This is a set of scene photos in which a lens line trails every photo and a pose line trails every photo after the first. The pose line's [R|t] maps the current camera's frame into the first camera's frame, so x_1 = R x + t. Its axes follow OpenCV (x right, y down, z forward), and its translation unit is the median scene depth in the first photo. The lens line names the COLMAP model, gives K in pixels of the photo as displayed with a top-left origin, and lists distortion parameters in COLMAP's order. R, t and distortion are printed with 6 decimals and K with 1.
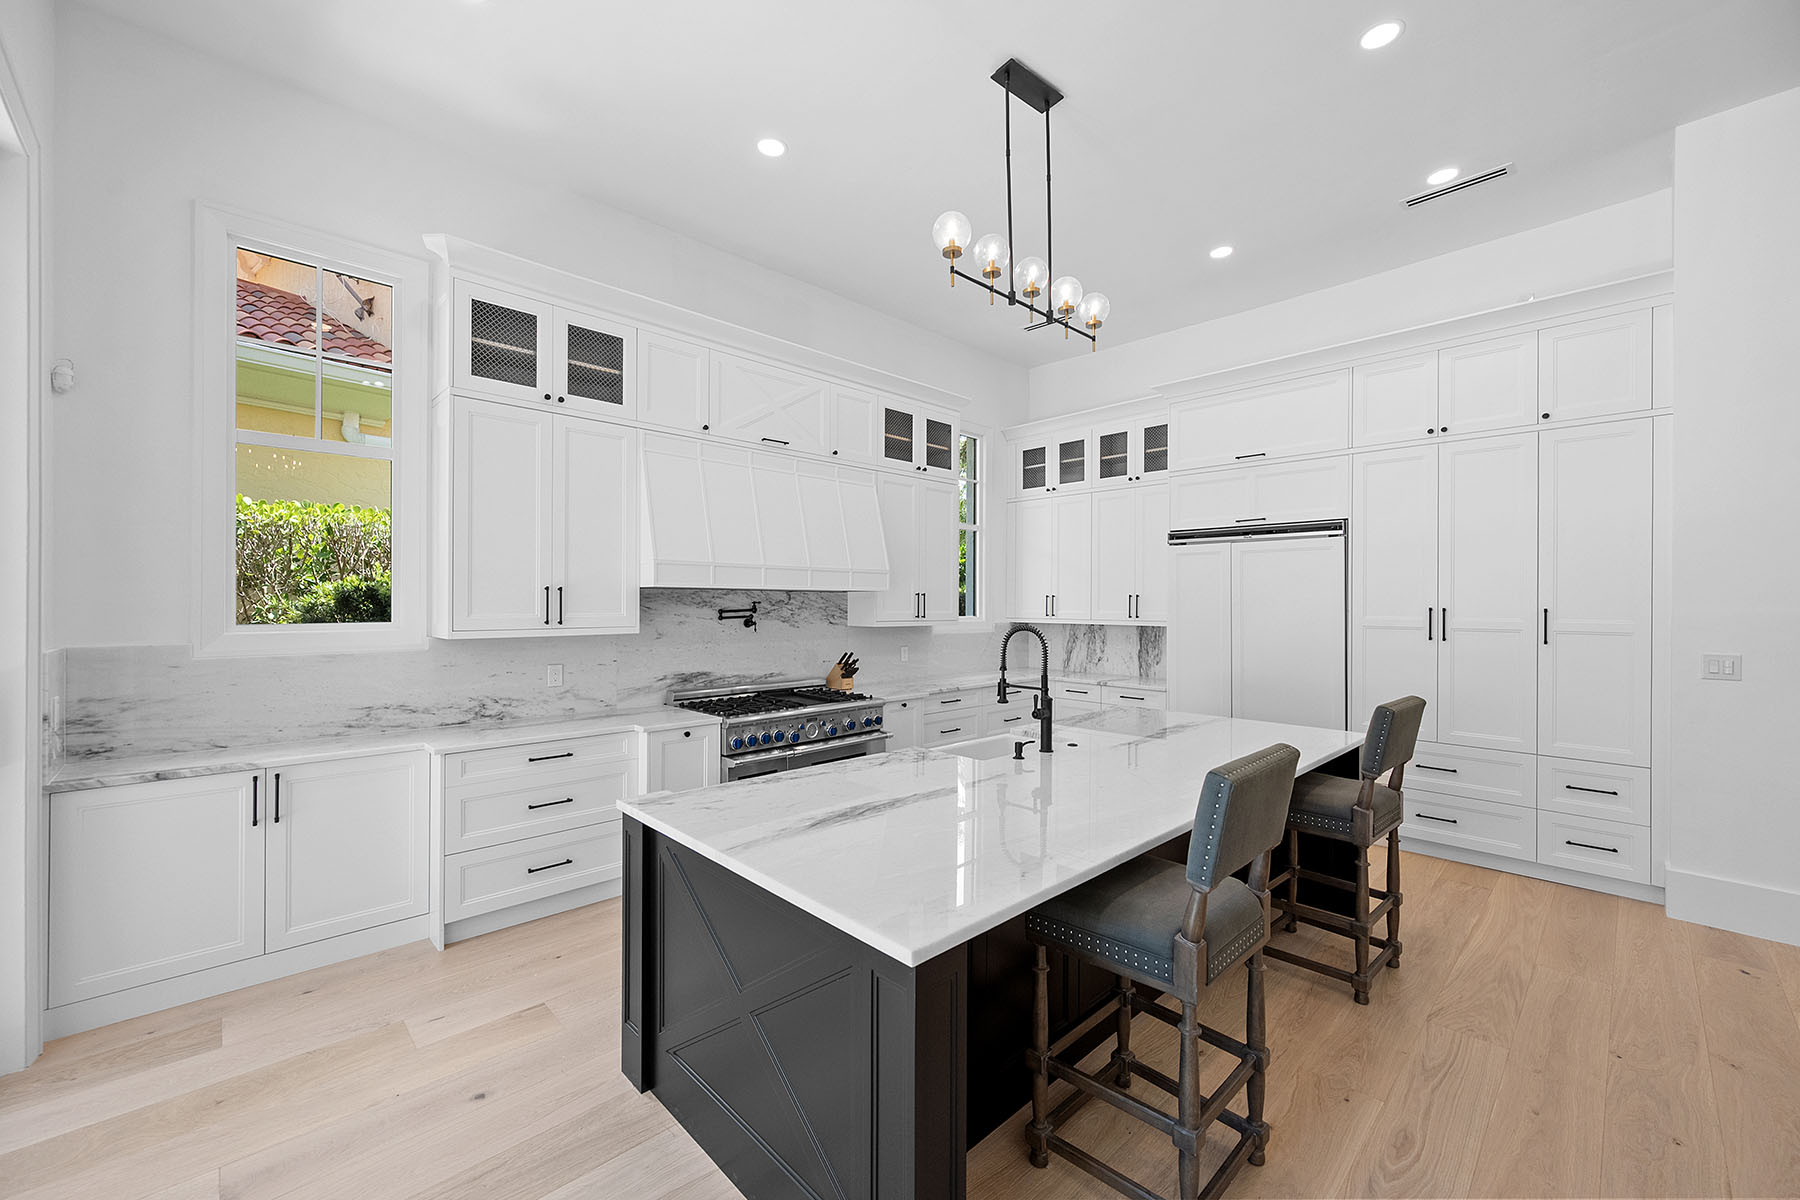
lens RADIAL K [[713.7, 0, 899.5], [0, 713.7, 600.1], [0, 0, 1]] dist [0.001136, -0.000132]
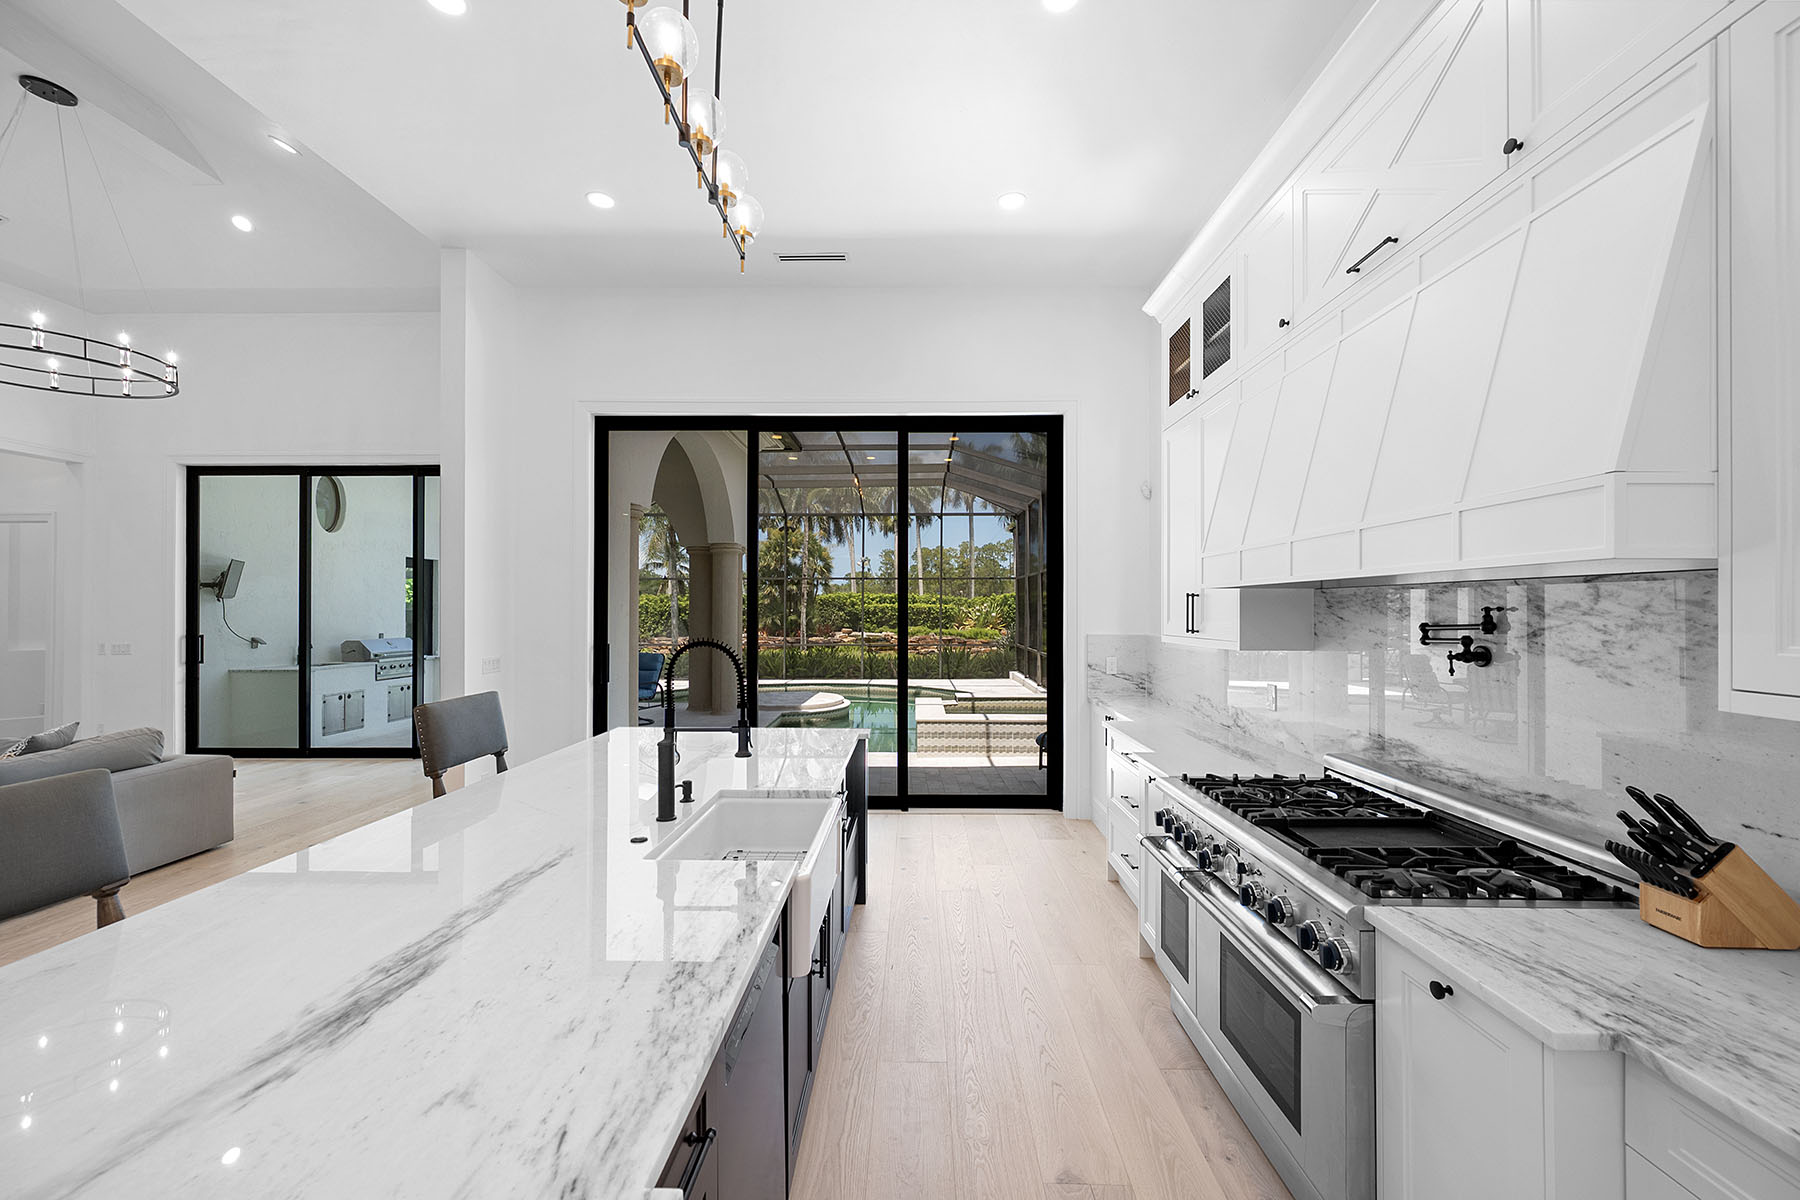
lens RADIAL K [[713.7, 0, 896.6], [0, 713.7, 605.0], [0, 0, 1]] dist [0.001136, -0.000132]
pose [[-0.711890, -0.010531, -0.702212, 0.345260], [-0.002183, 0.999916, -0.012783, 0.007473], [0.702287, -0.007567, -0.711853, 1.064949]]
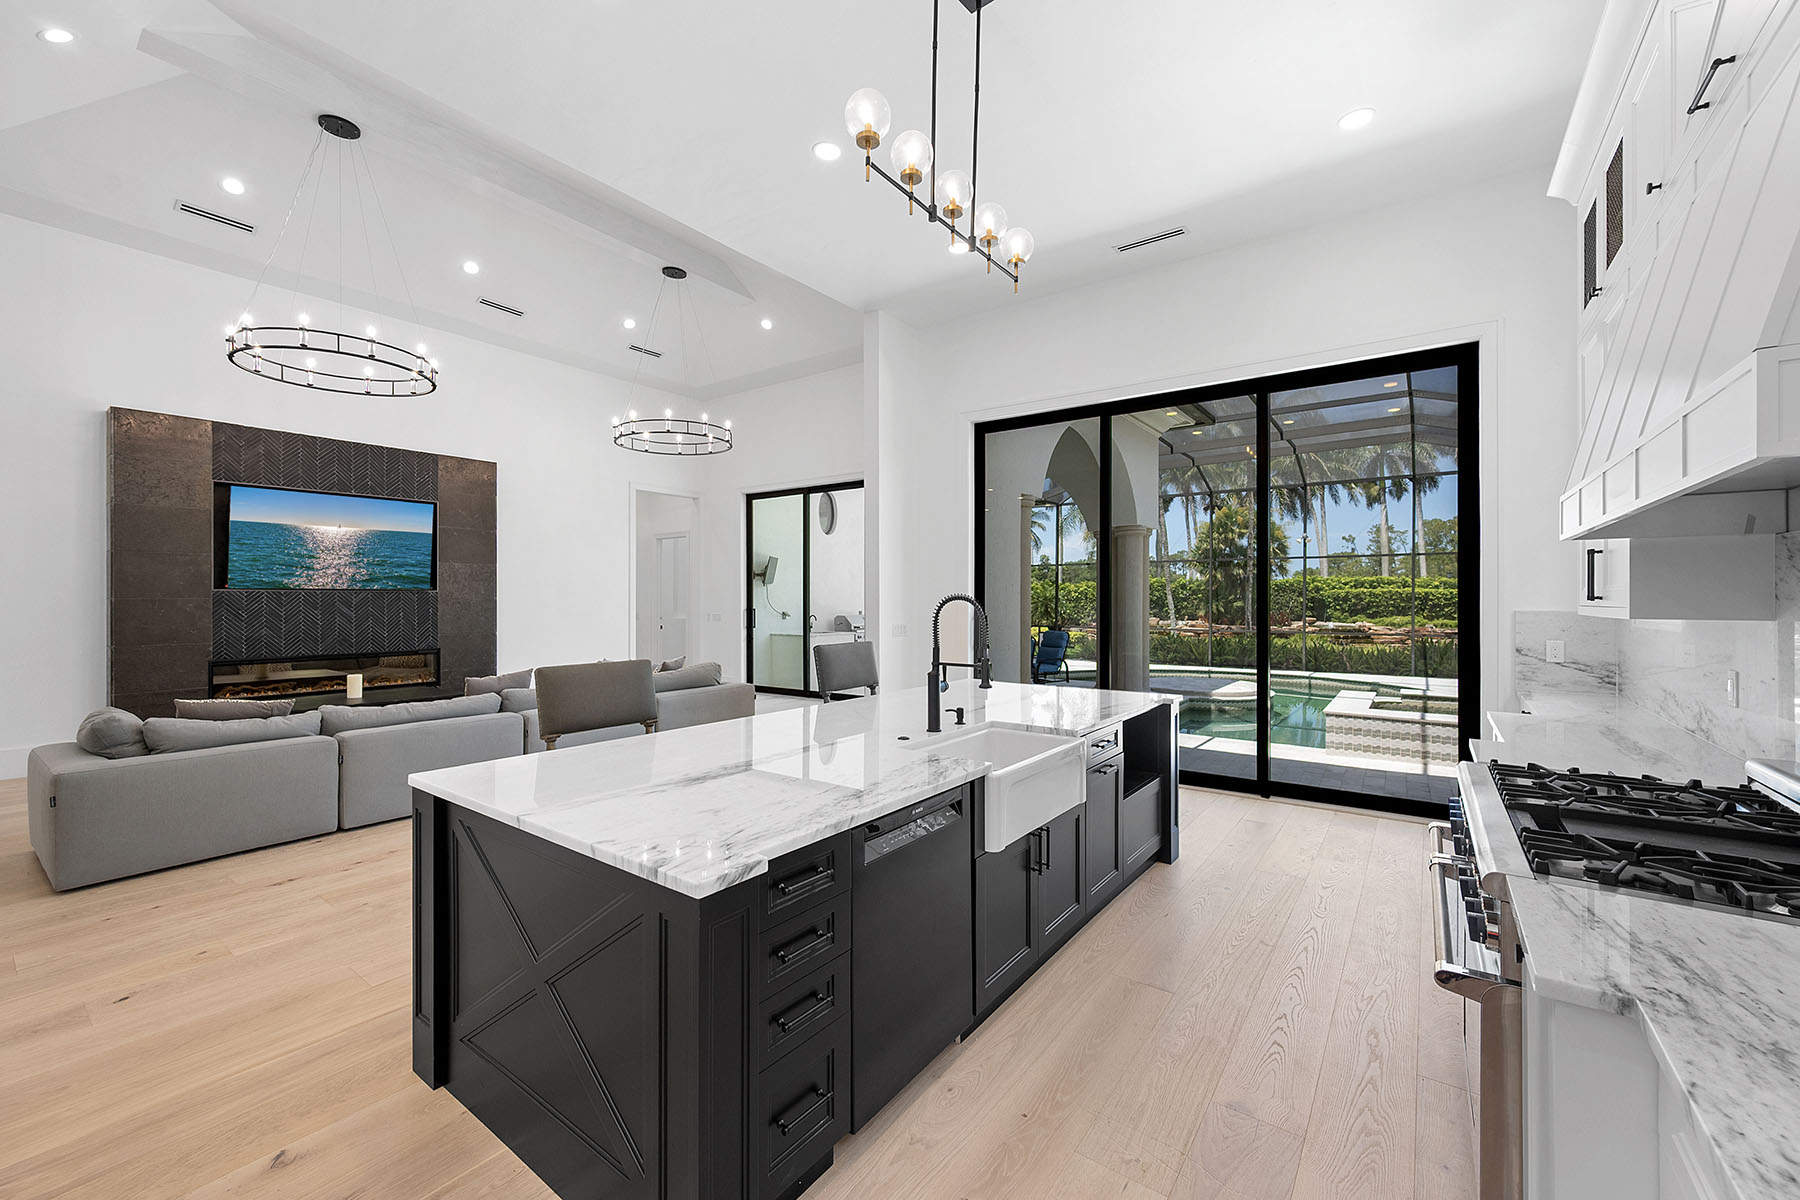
lens RADIAL K [[713.7, 0, 895.0], [0, 713.7, 599.0], [0, 0, 1]] dist [0.001136, -0.000132]
pose [[-0.986356, -0.004733, -0.164561, 0.262186], [-0.004408, 0.999988, -0.002340, 0.028259], [0.164570, -0.001583, -0.986364, 1.223317]]
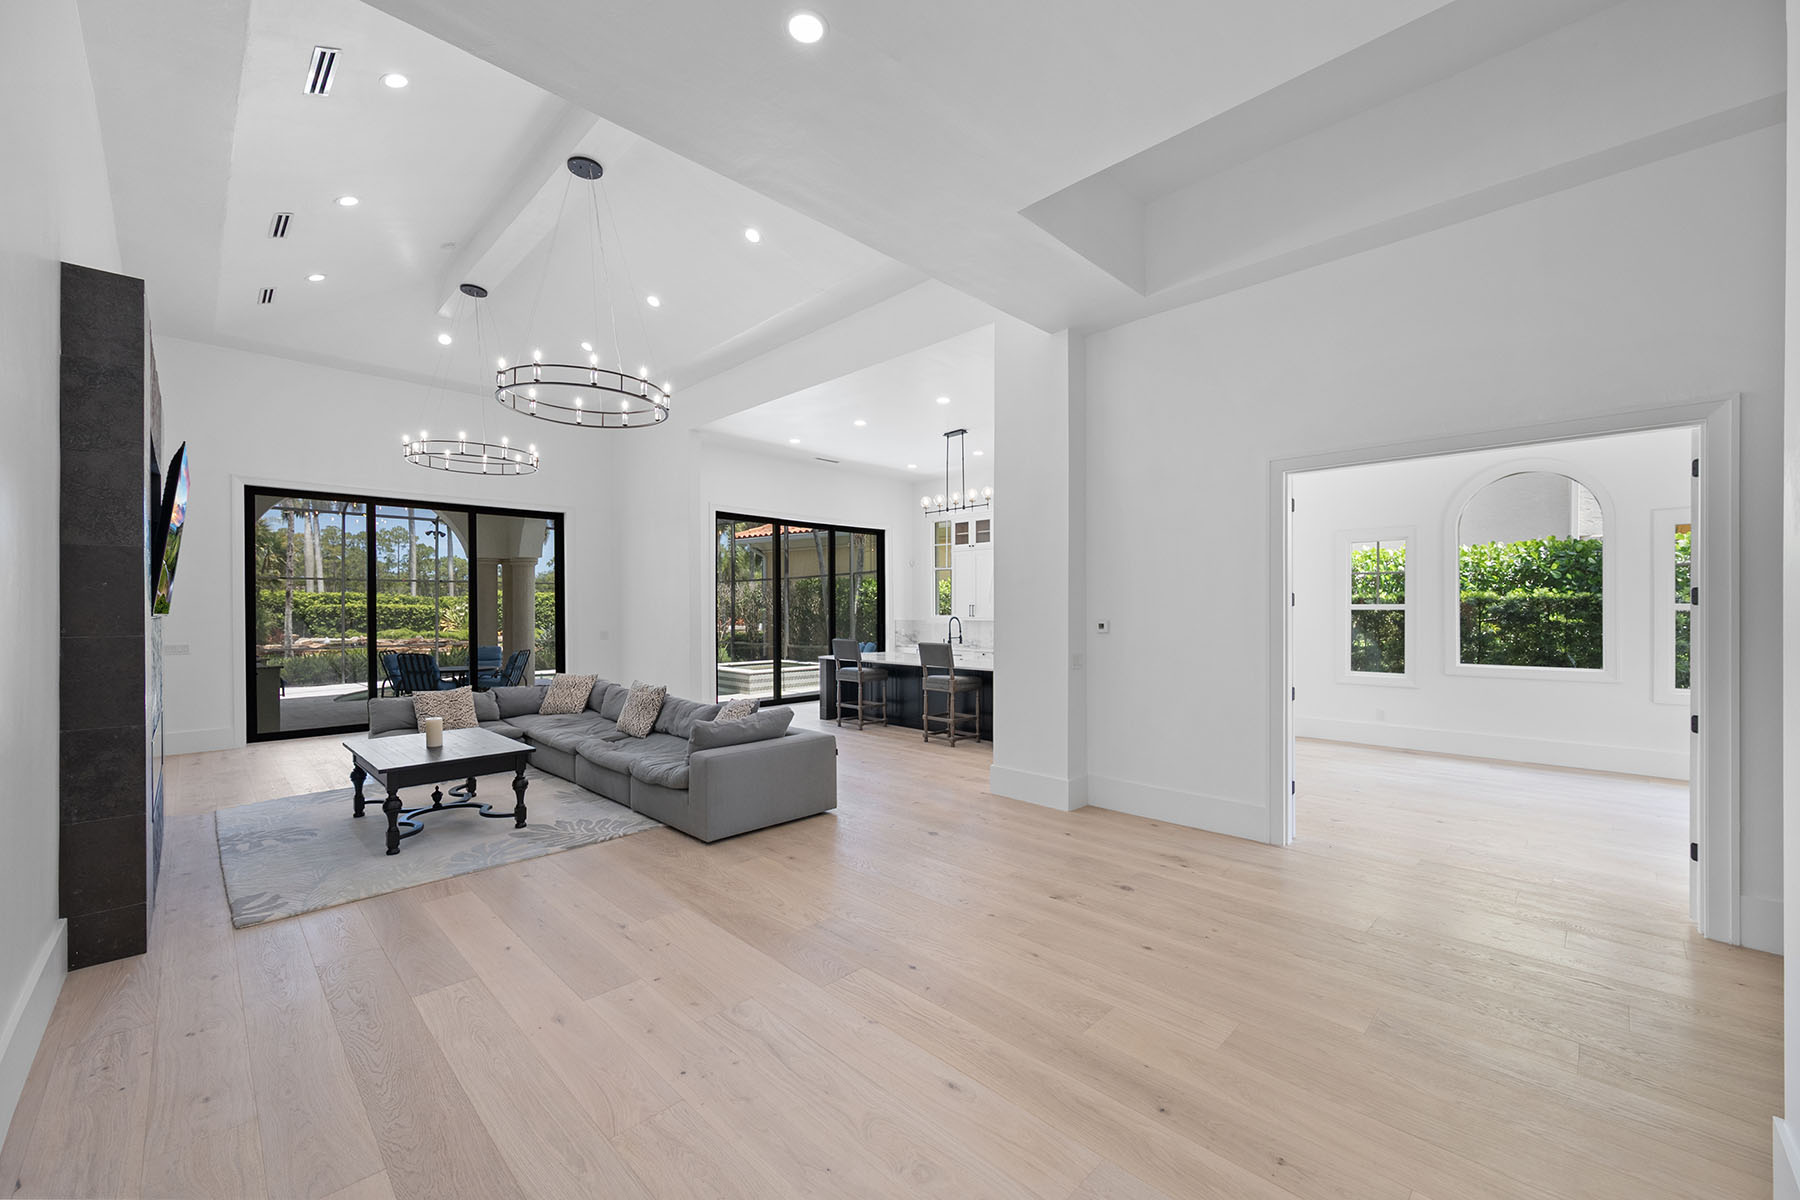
lens RADIAL K [[713.7, 0, 899.7], [0, 713.7, 605.0], [0, 0, 1]] dist [0.001136, -0.000132]
pose [[0.014872, -0.011816, -0.999820, 2.067914], [0.005623, 0.999915, -0.011734, 0.013458], [0.999874, -0.005447, 0.014937, 0.479988]]
